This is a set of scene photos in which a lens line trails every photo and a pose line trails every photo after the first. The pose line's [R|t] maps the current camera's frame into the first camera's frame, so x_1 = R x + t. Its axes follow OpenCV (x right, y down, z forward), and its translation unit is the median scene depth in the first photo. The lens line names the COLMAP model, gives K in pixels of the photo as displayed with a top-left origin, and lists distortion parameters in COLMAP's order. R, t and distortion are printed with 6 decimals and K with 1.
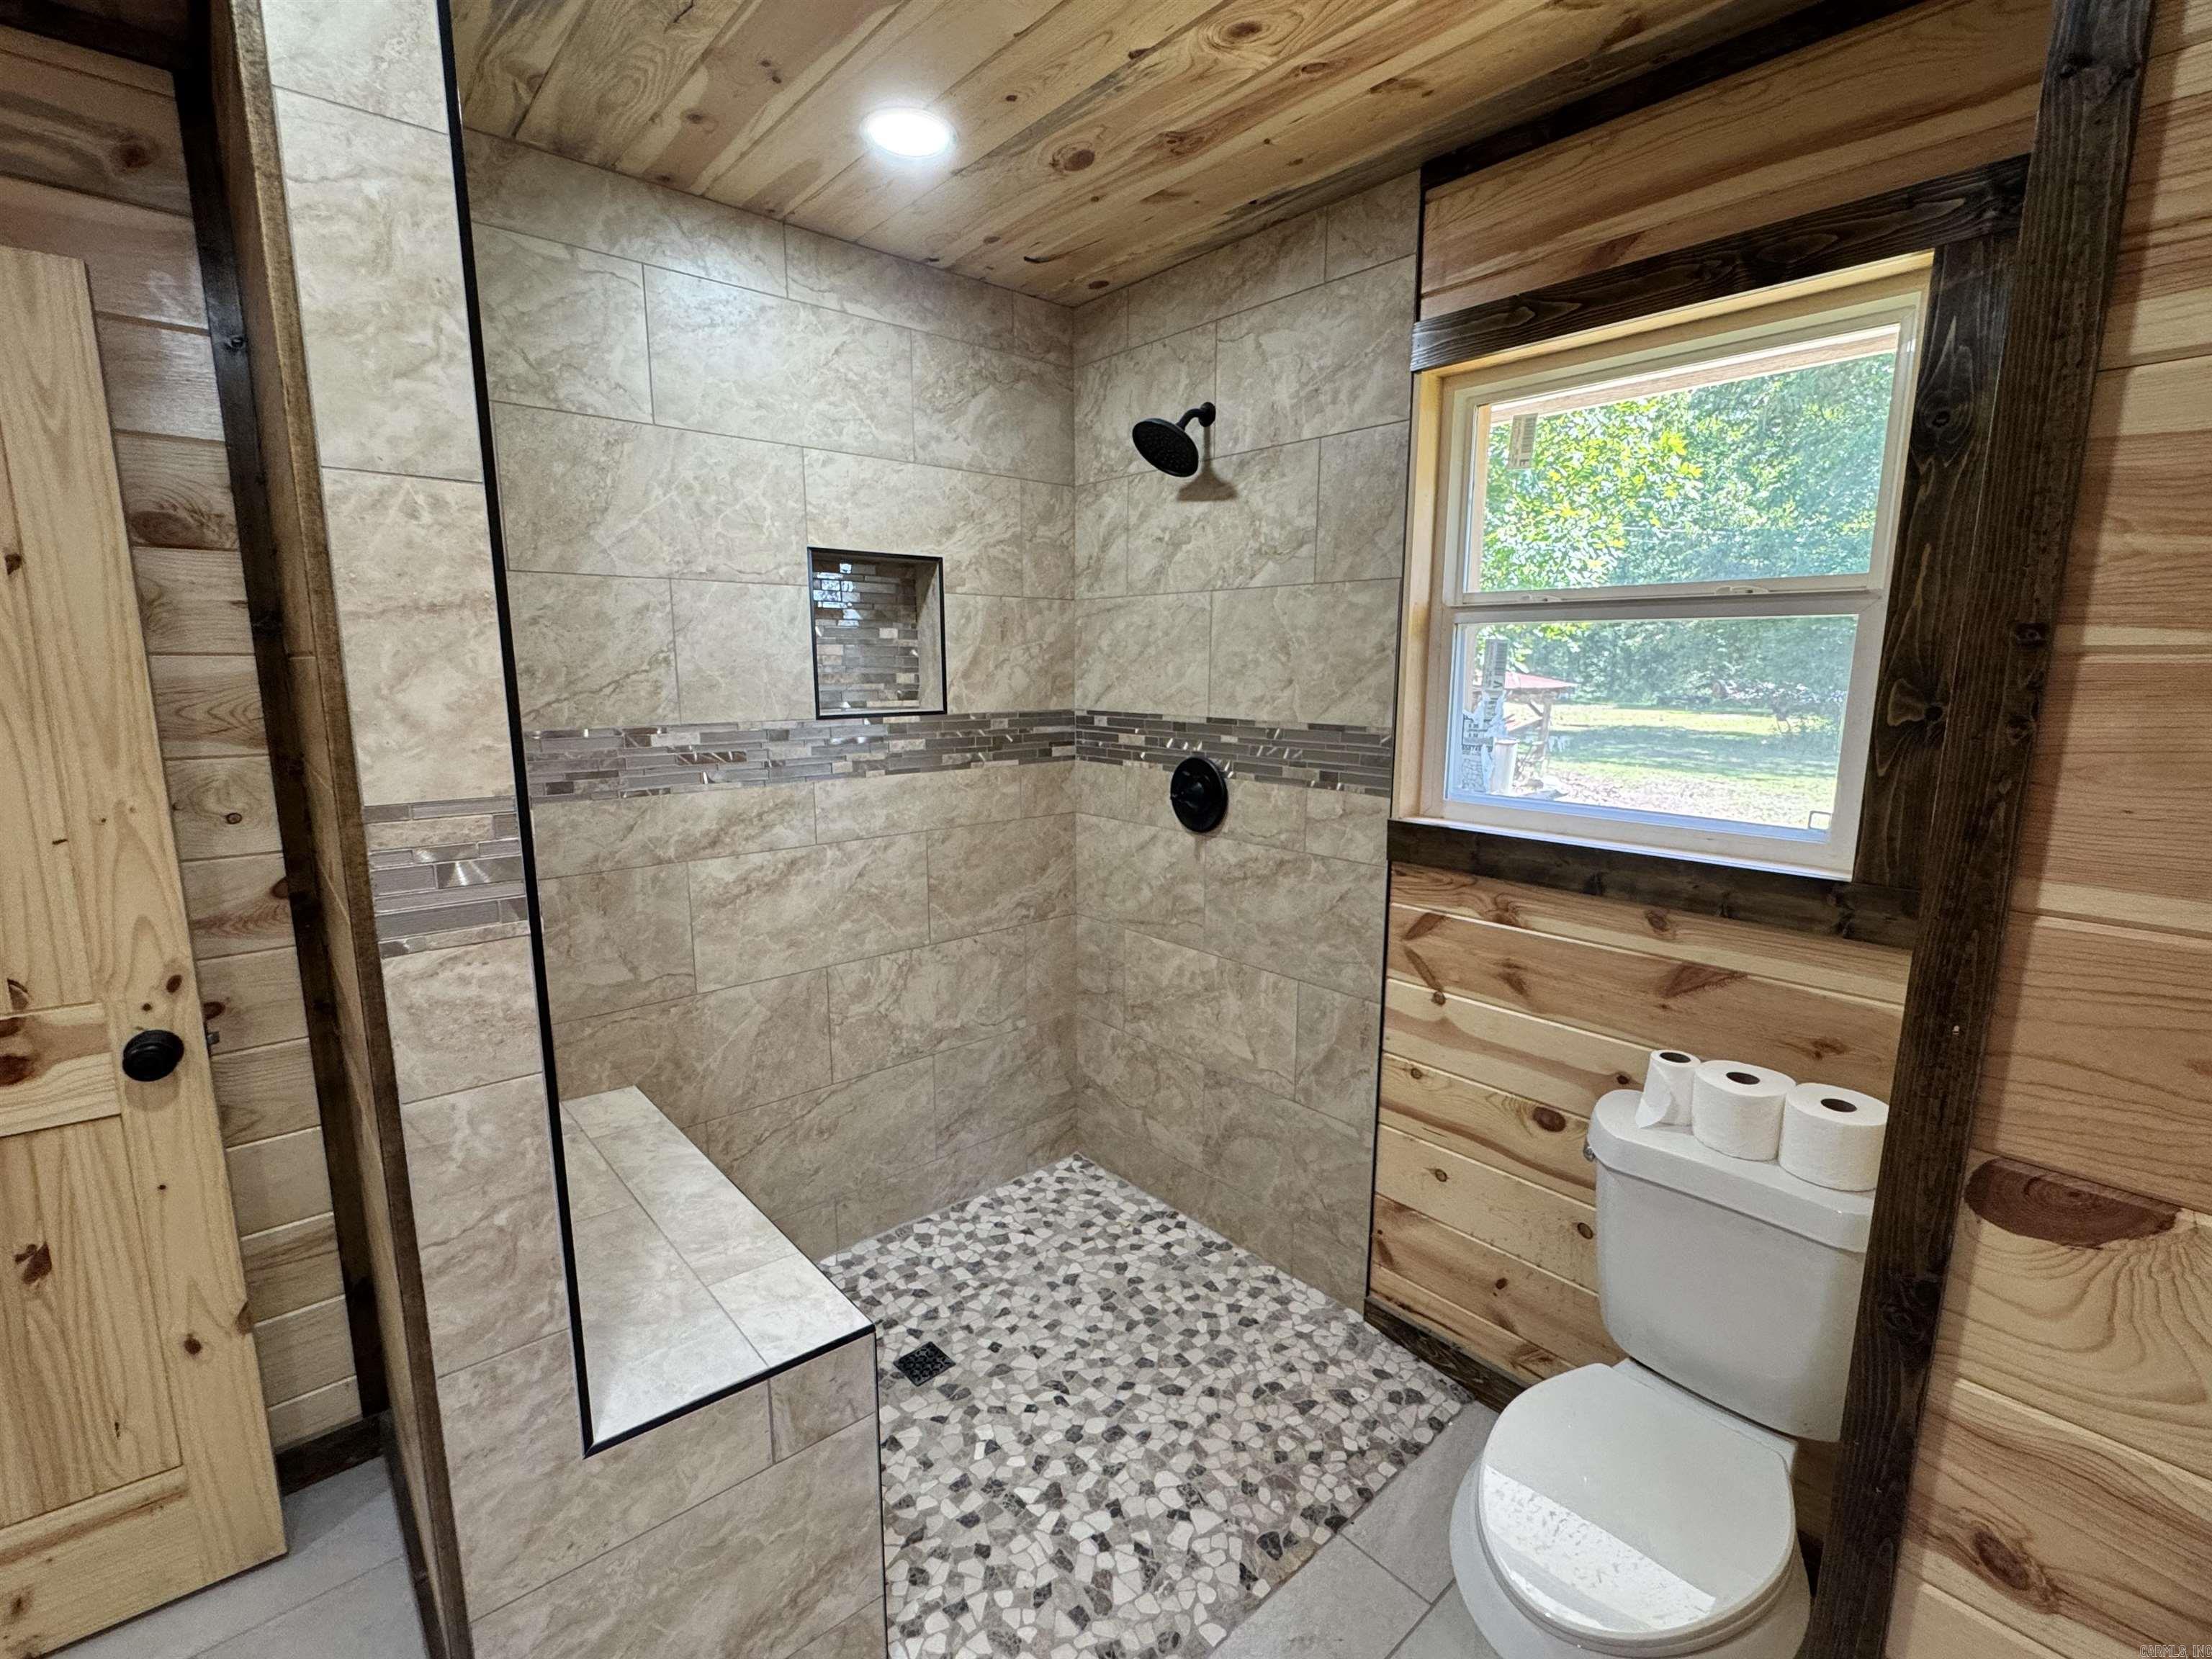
lens RADIAL K [[997.1, 0, 1104.0], [0, 997.1, 834.5], [0, 0, 1]] dist [-0.003655, -0.000226]
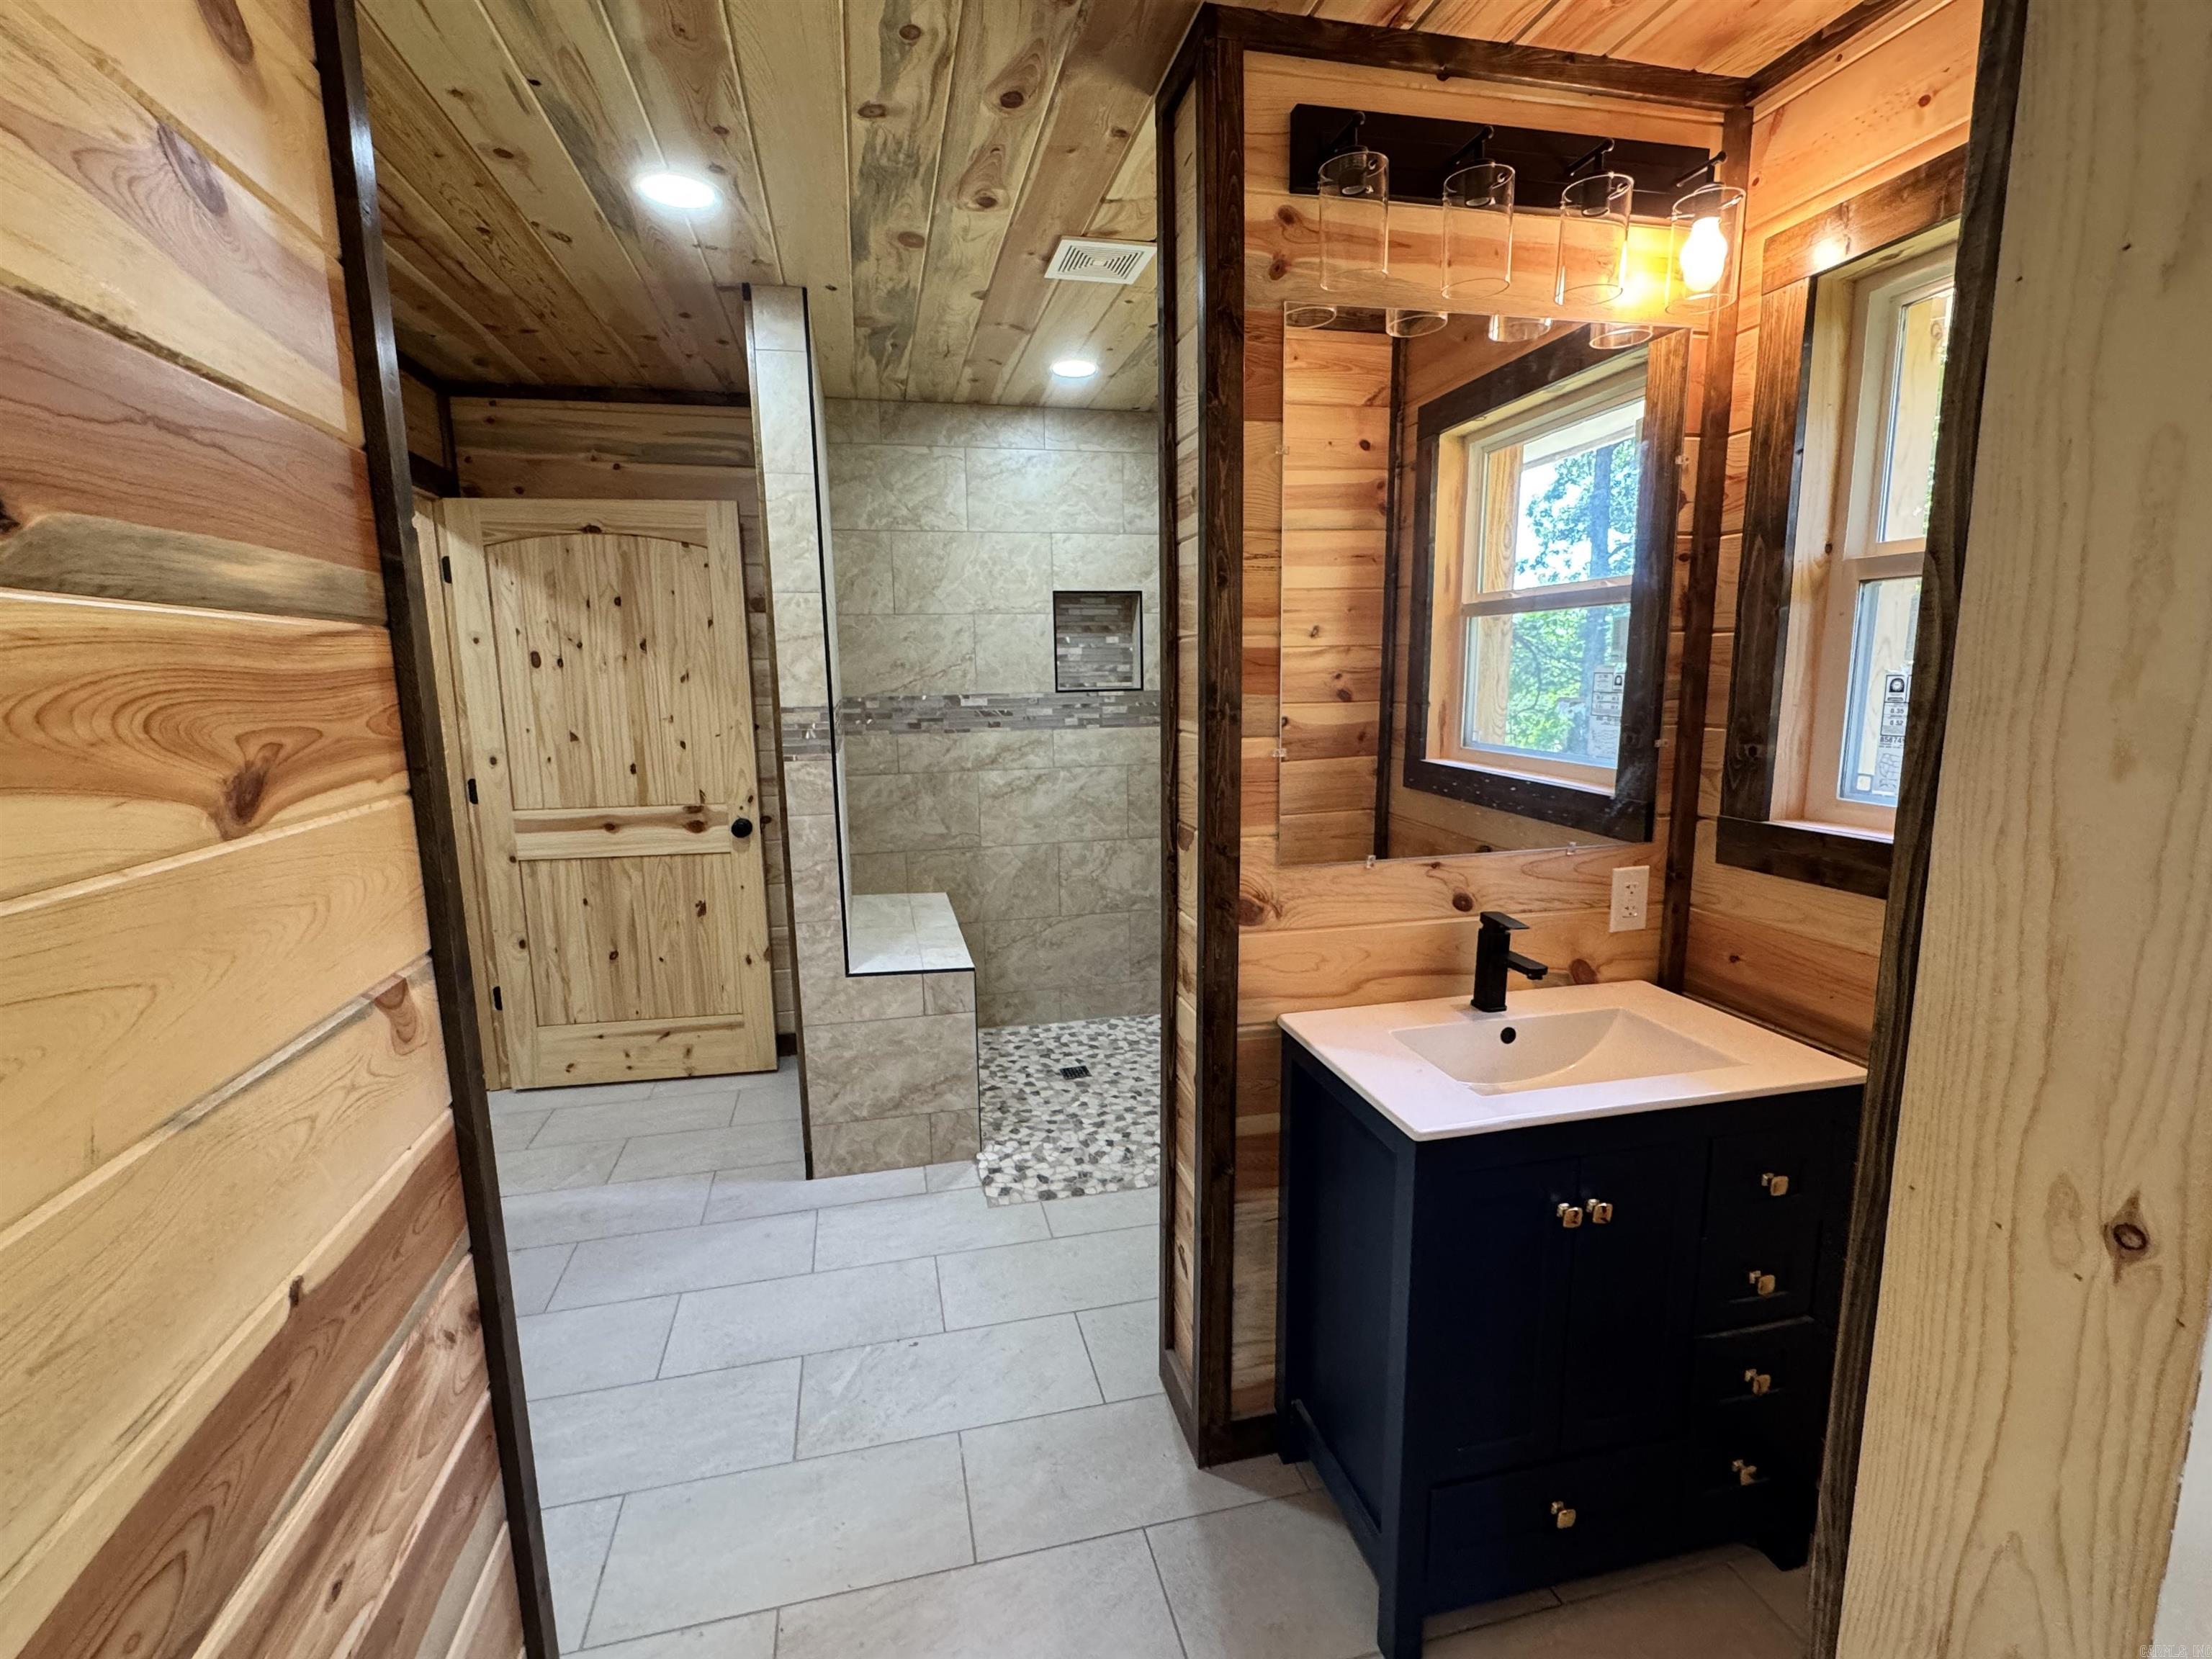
lens RADIAL K [[997.1, 0, 1104.0], [0, 997.1, 834.5], [0, 0, 1]] dist [-0.003655, -0.000226]
pose [[0.882616, 0.061167, -0.466098, 0.640285], [-0.063010, 0.997945, 0.011646, 0.108940], [0.465852, 0.019090, 0.884657, -0.490593]]
